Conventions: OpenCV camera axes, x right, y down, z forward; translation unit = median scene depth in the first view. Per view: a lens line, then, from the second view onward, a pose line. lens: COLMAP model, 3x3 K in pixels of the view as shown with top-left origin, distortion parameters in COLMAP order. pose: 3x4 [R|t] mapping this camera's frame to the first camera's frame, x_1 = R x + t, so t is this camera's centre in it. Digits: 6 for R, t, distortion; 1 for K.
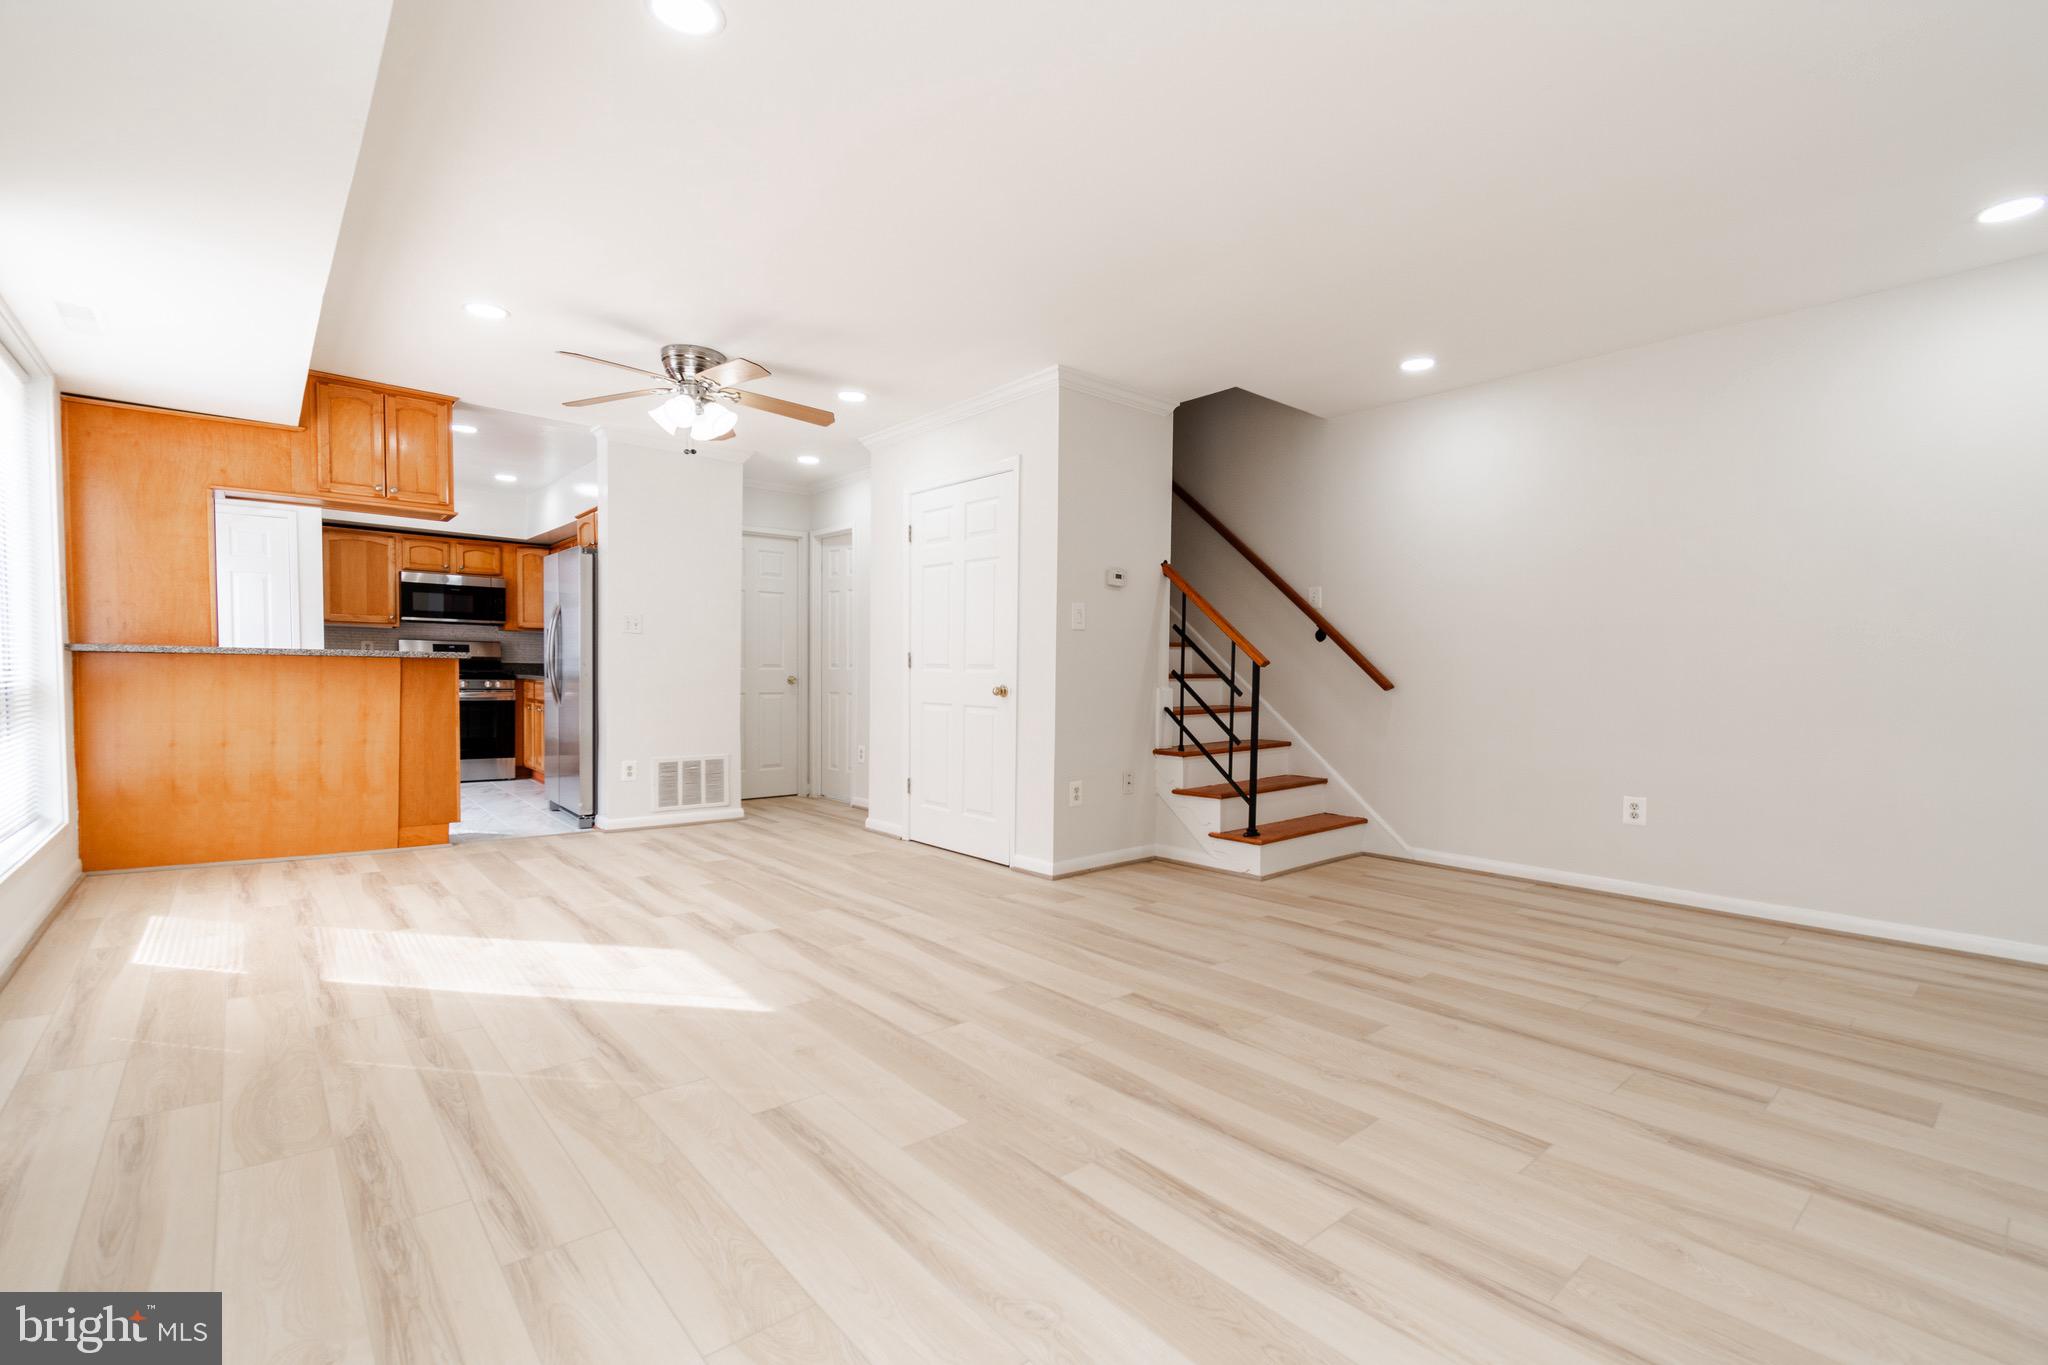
lens RADIAL K [[911.0, 0, 1026.2], [0, 911.0, 710.4], [0, 0, 1]] dist [0.007971, -0.003947]
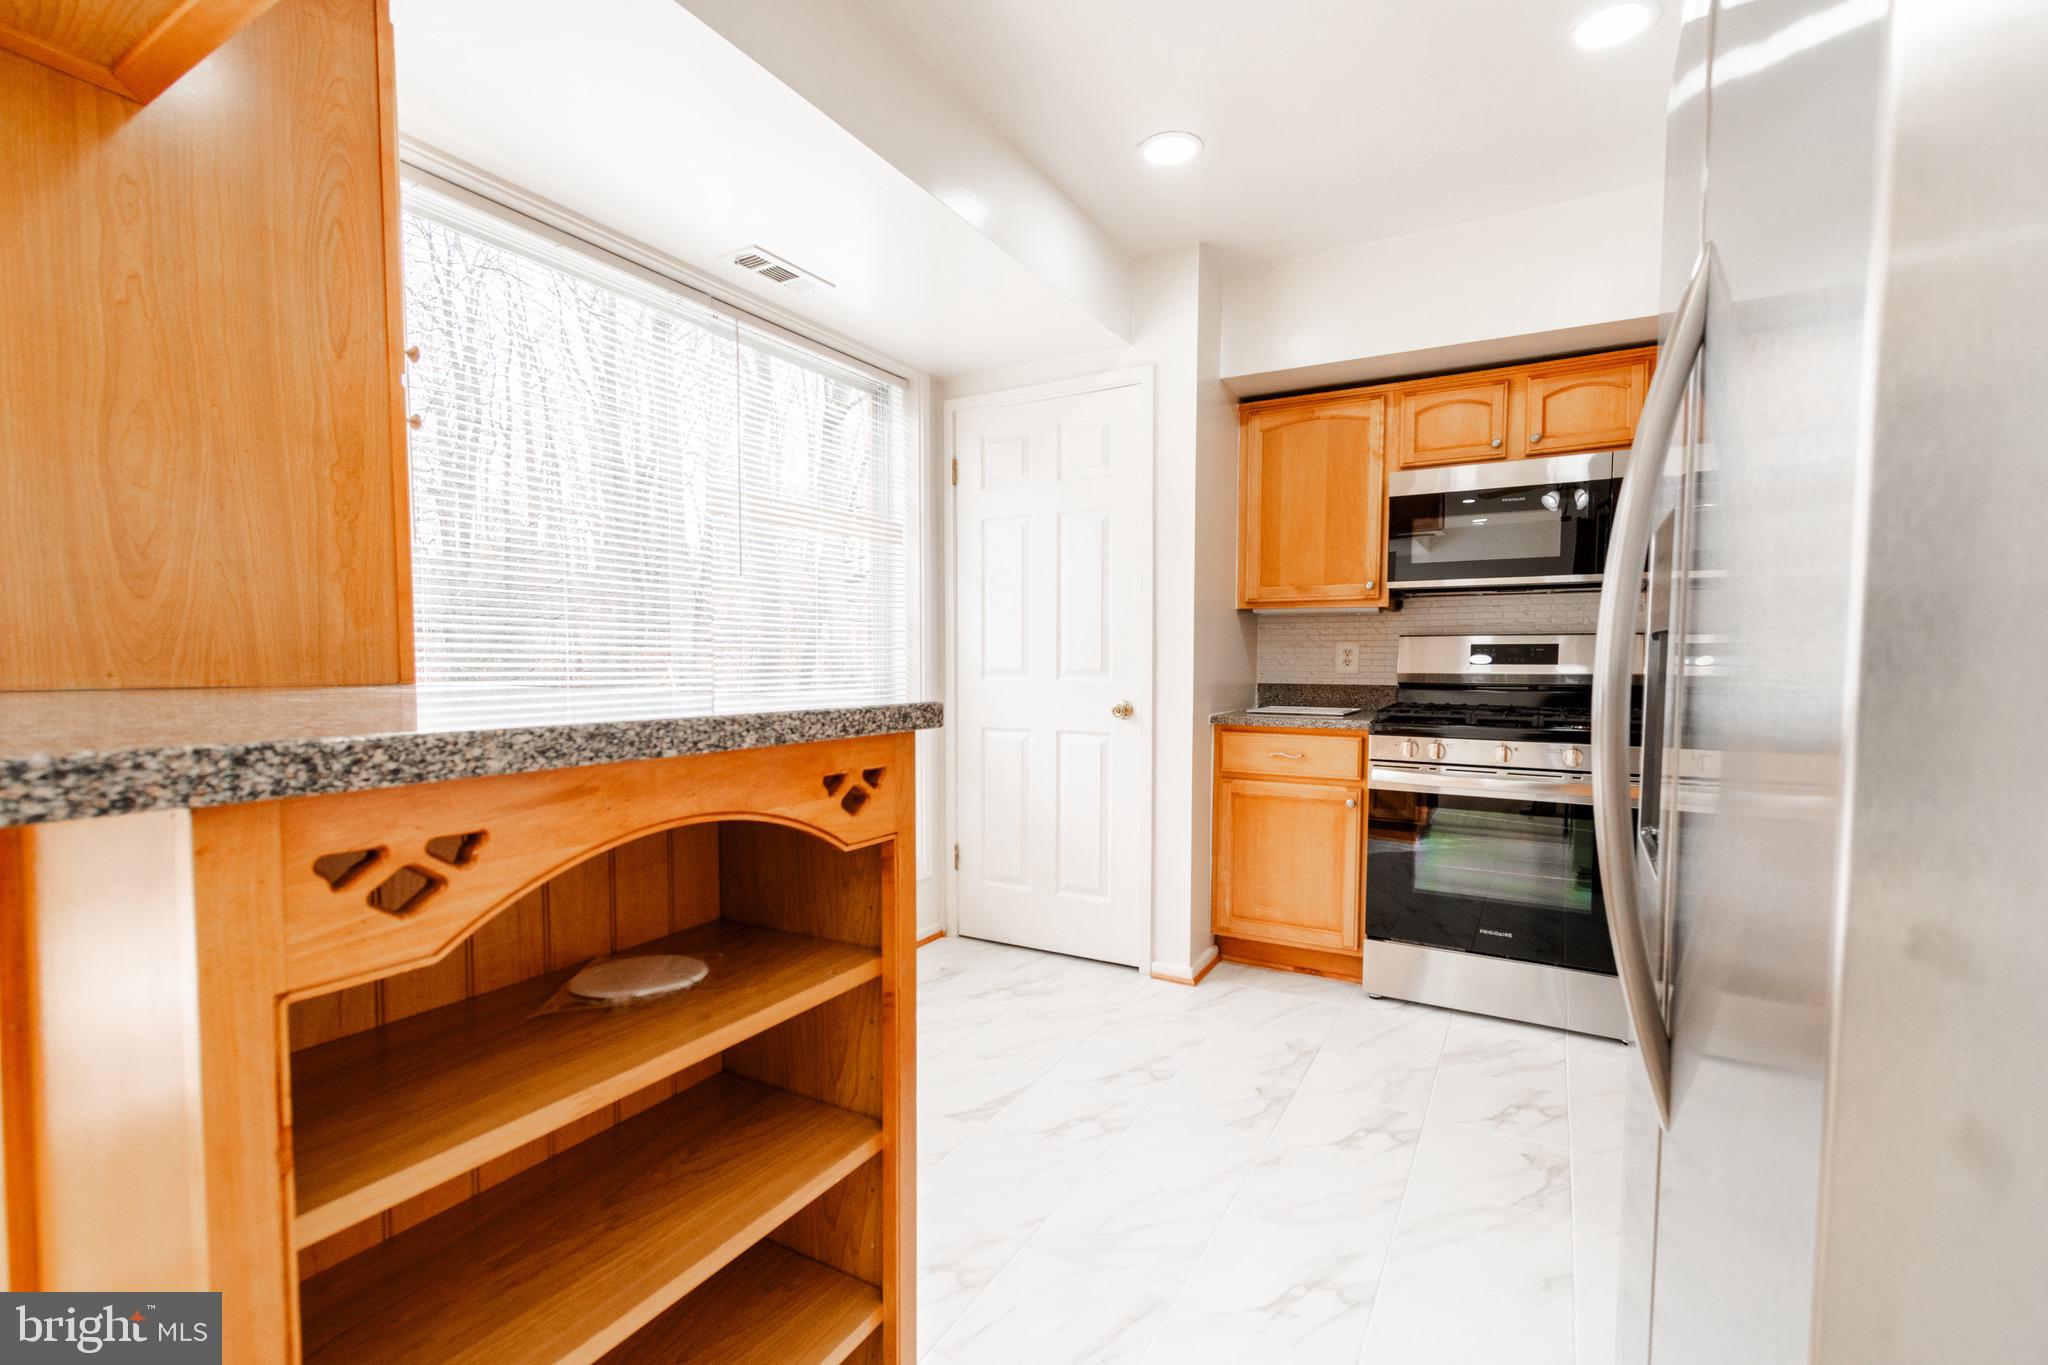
lens RADIAL K [[911.0, 0, 1026.2], [0, 911.0, 710.4], [0, 0, 1]] dist [0.007971, -0.003947]
pose [[0.336460, 0.039654, -0.940862, -0.604460], [-0.038315, 0.998862, 0.028397, -0.086607], [0.940918, 0.026495, 0.337597, 1.243132]]
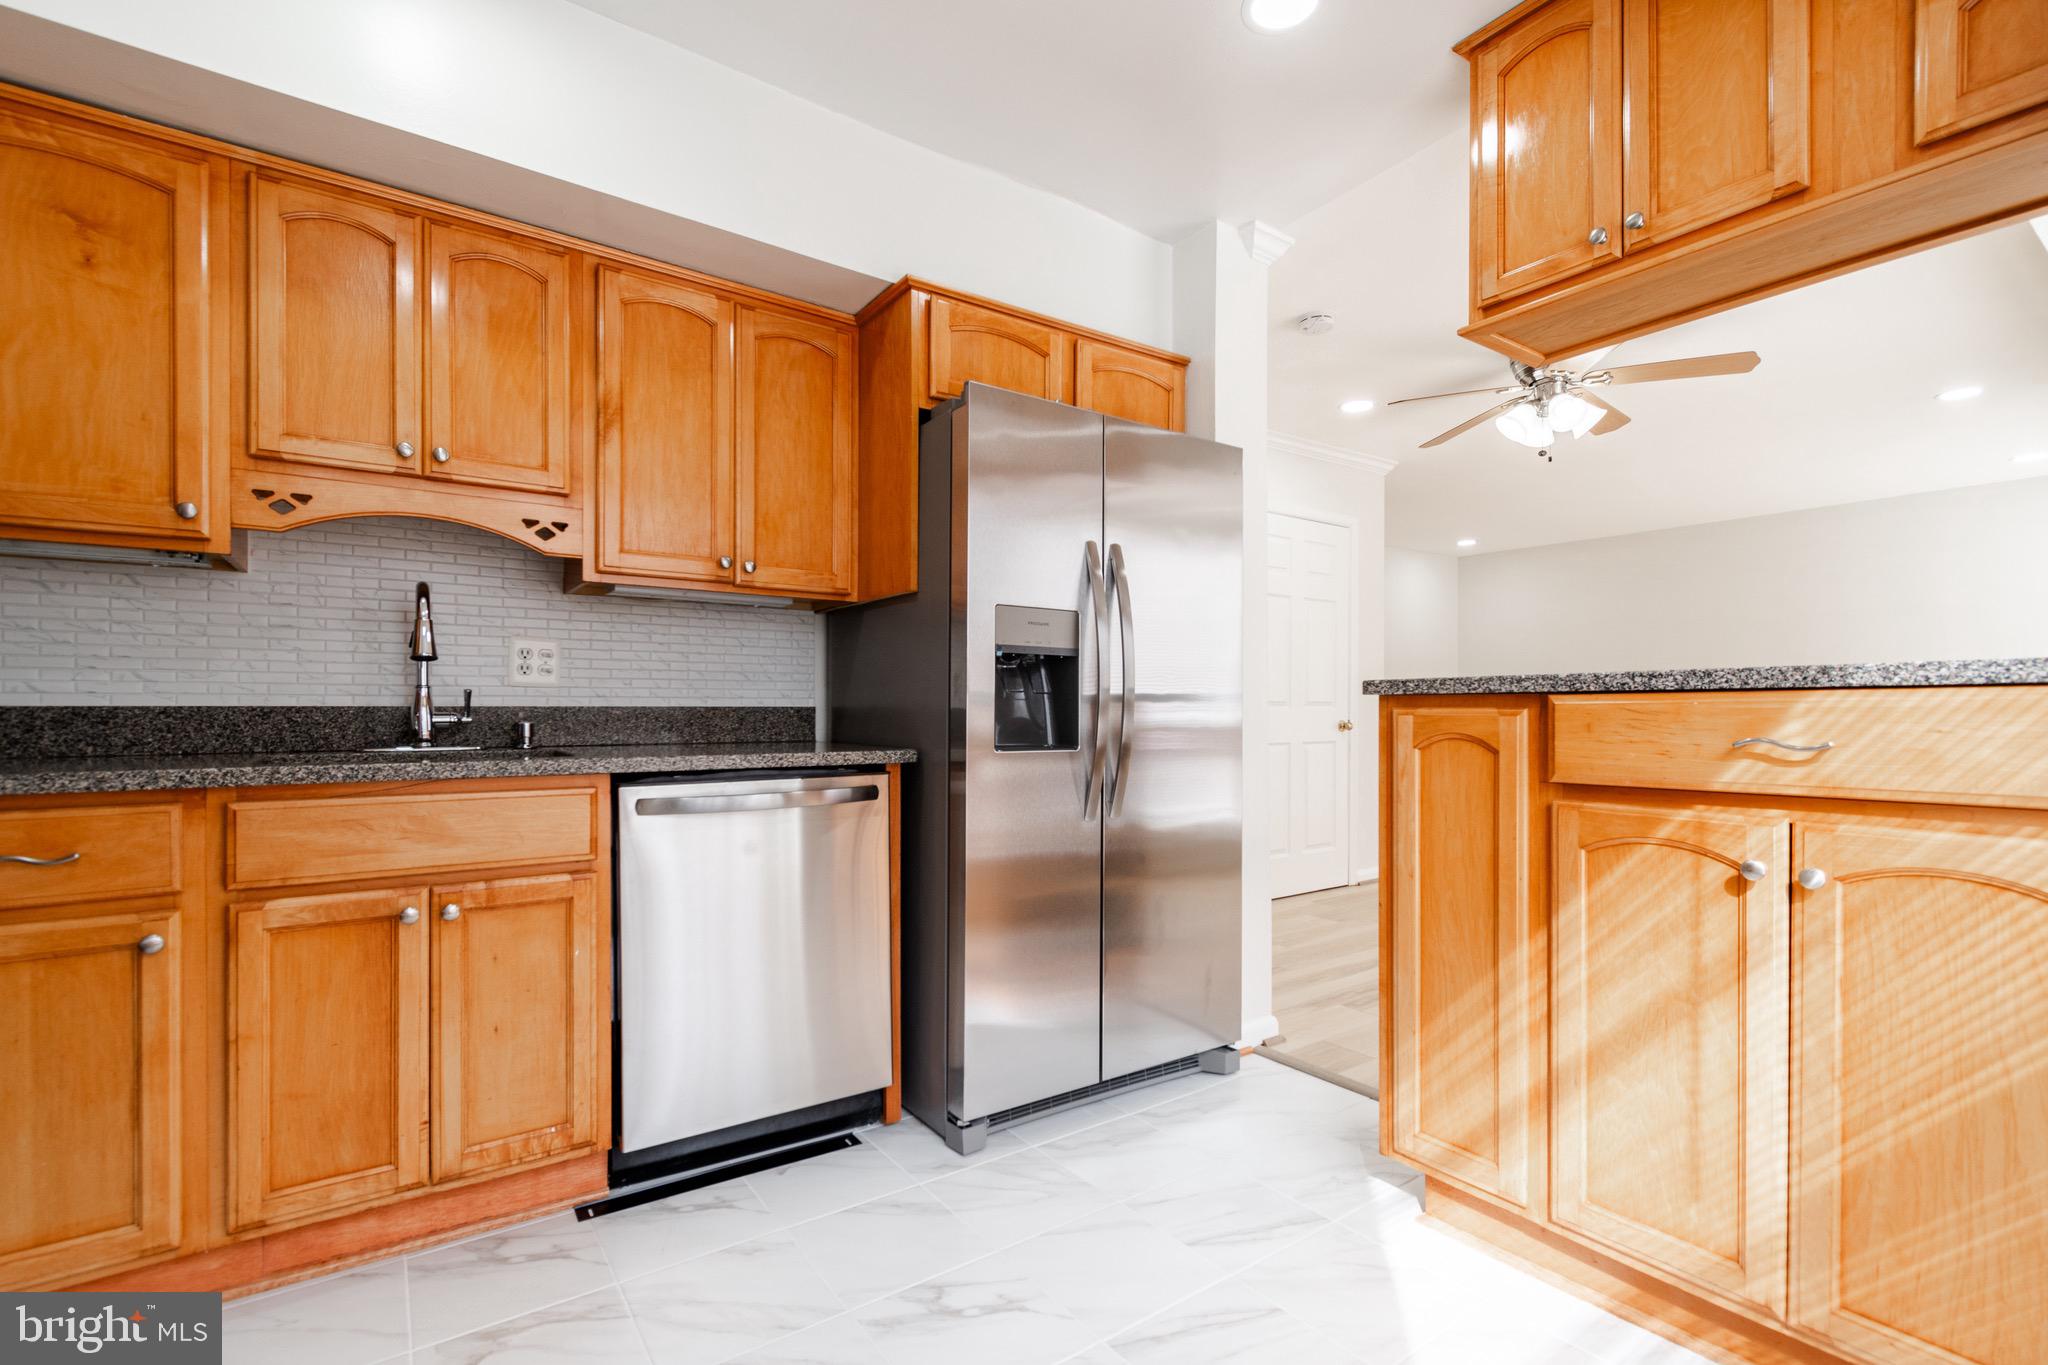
lens RADIAL K [[911.0, 0, 1026.2], [0, 911.0, 710.4], [0, 0, 1]] dist [0.007971, -0.003947]
pose [[0.087309, -0.015789, 0.996056, -1.271437], [0.047566, 0.998800, 0.011664, -0.078418], [-0.995045, 0.046360, 0.087955, 1.422563]]
